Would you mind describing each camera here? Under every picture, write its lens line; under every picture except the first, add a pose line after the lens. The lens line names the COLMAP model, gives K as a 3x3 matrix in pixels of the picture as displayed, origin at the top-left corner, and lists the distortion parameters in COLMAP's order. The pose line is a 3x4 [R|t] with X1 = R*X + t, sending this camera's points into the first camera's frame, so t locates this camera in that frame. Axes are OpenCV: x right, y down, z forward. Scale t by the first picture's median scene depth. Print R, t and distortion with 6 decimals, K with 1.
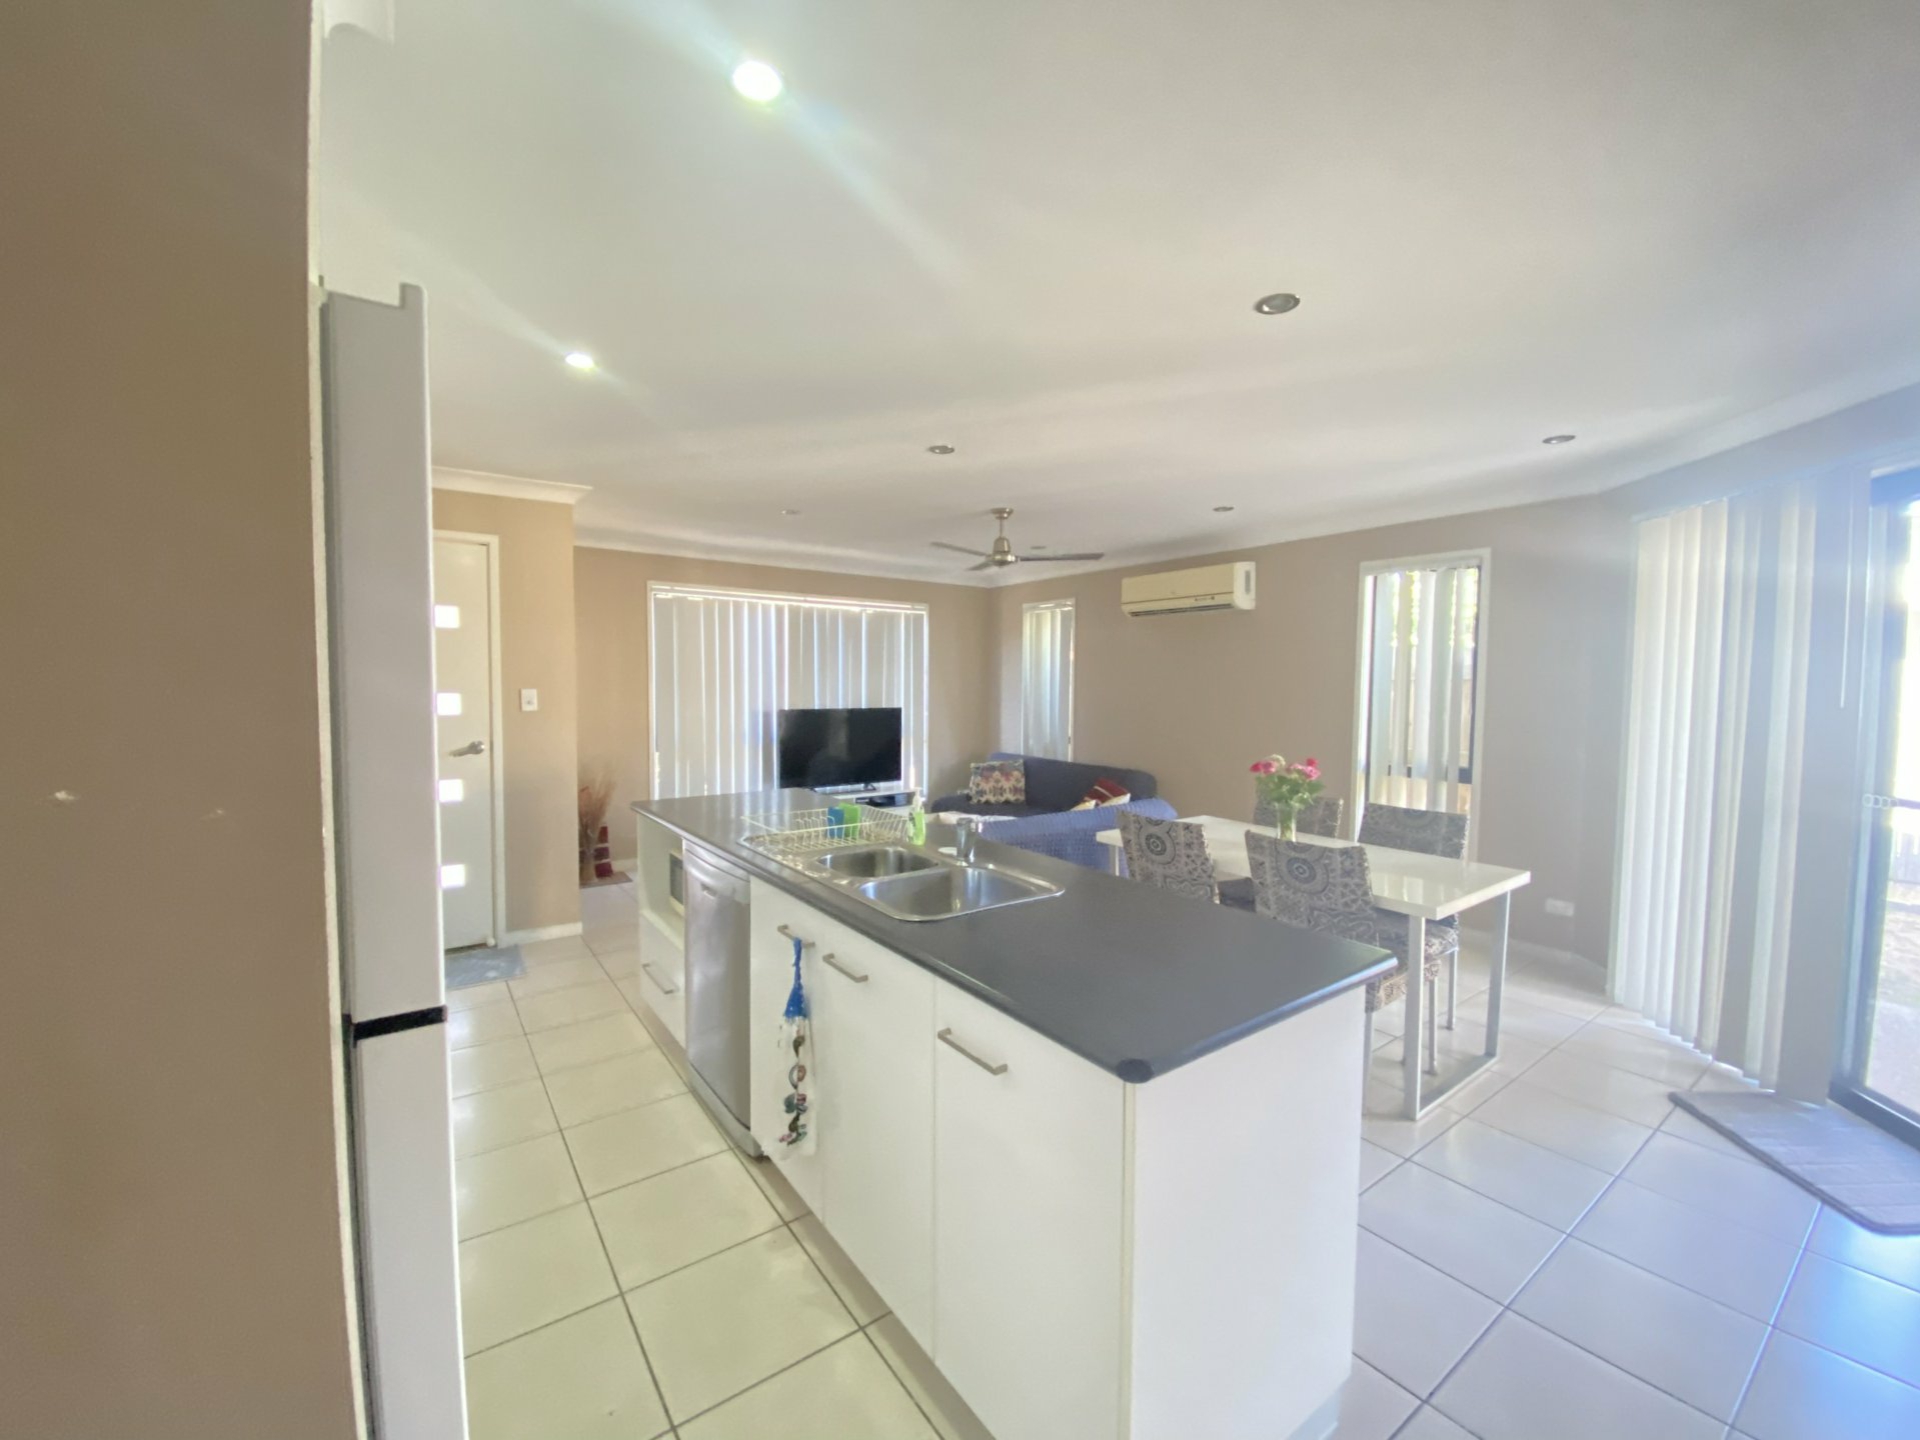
lens RADIAL K [[778.1, 0, 960.0], [0, 778.1, 720.0], [0, 0, 1]] dist [0.051043, -0.000168]
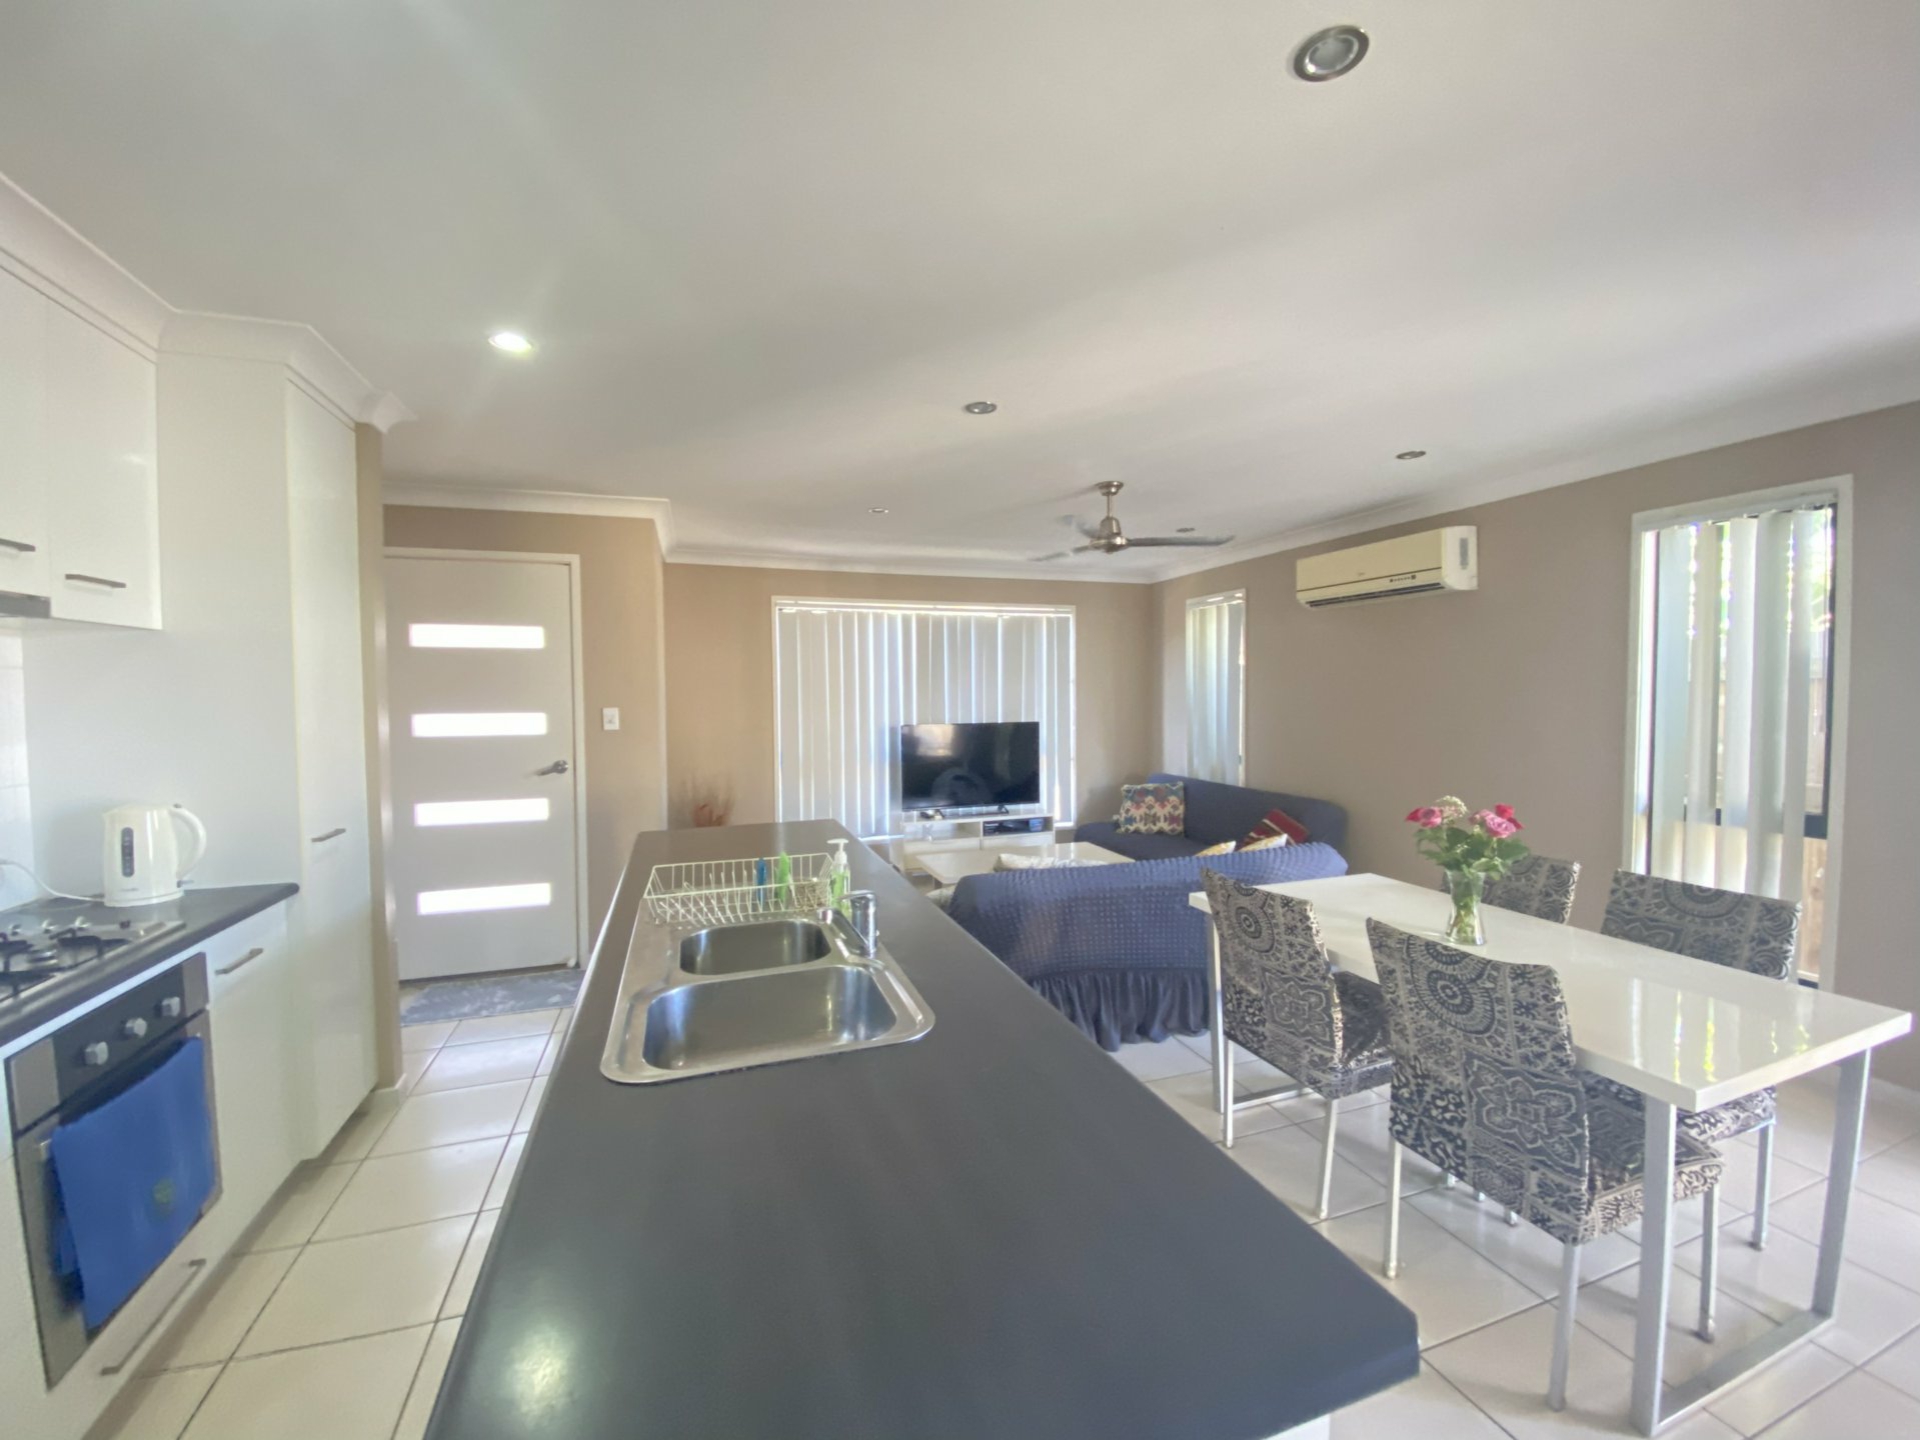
lens RADIAL K [[775.4, 0, 953.8], [0, 775.4, 725.7], [0, 0, 1]] dist [0.008945, -0.009558]
pose [[0.954383, -0.003975, -0.298559, 0.124745], [0.002150, 0.999977, -0.006440, -0.008056], [0.298578, 0.005505, 0.954369, 0.152292]]
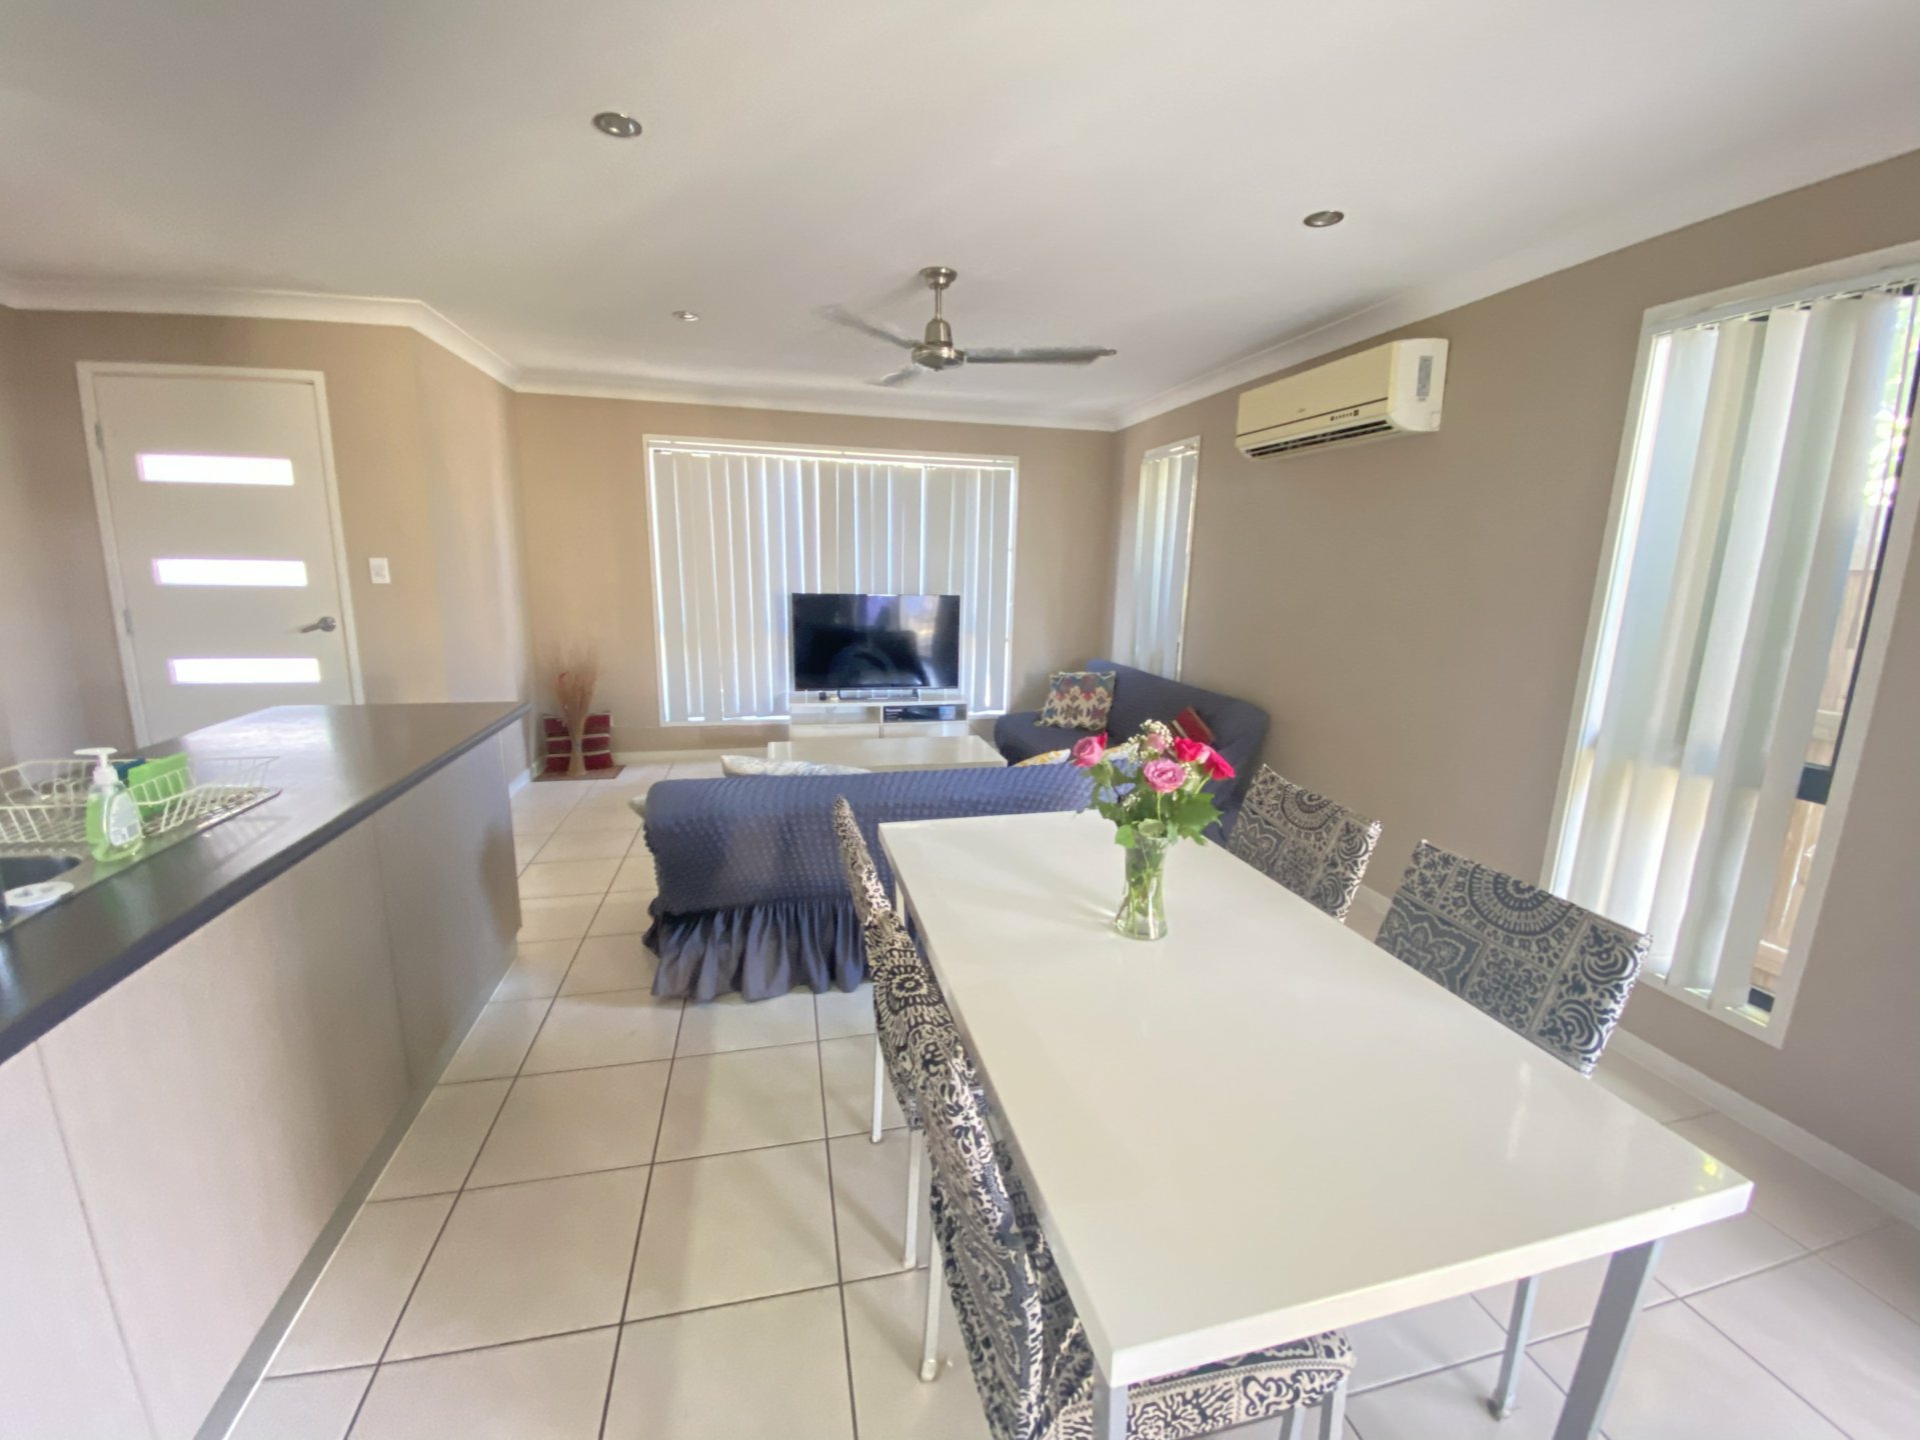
lens RADIAL K [[780.6, 0, 960.0], [0, 780.6, 720.0], [0, 0, 1]] dist [-0.008781, 0.000015]
pose [[0.920258, 0.089946, -0.380834, 0.299035], [-0.035042, 0.988256, 0.148733, -0.010376], [0.389740, -0.123527, 0.912603, 0.356263]]
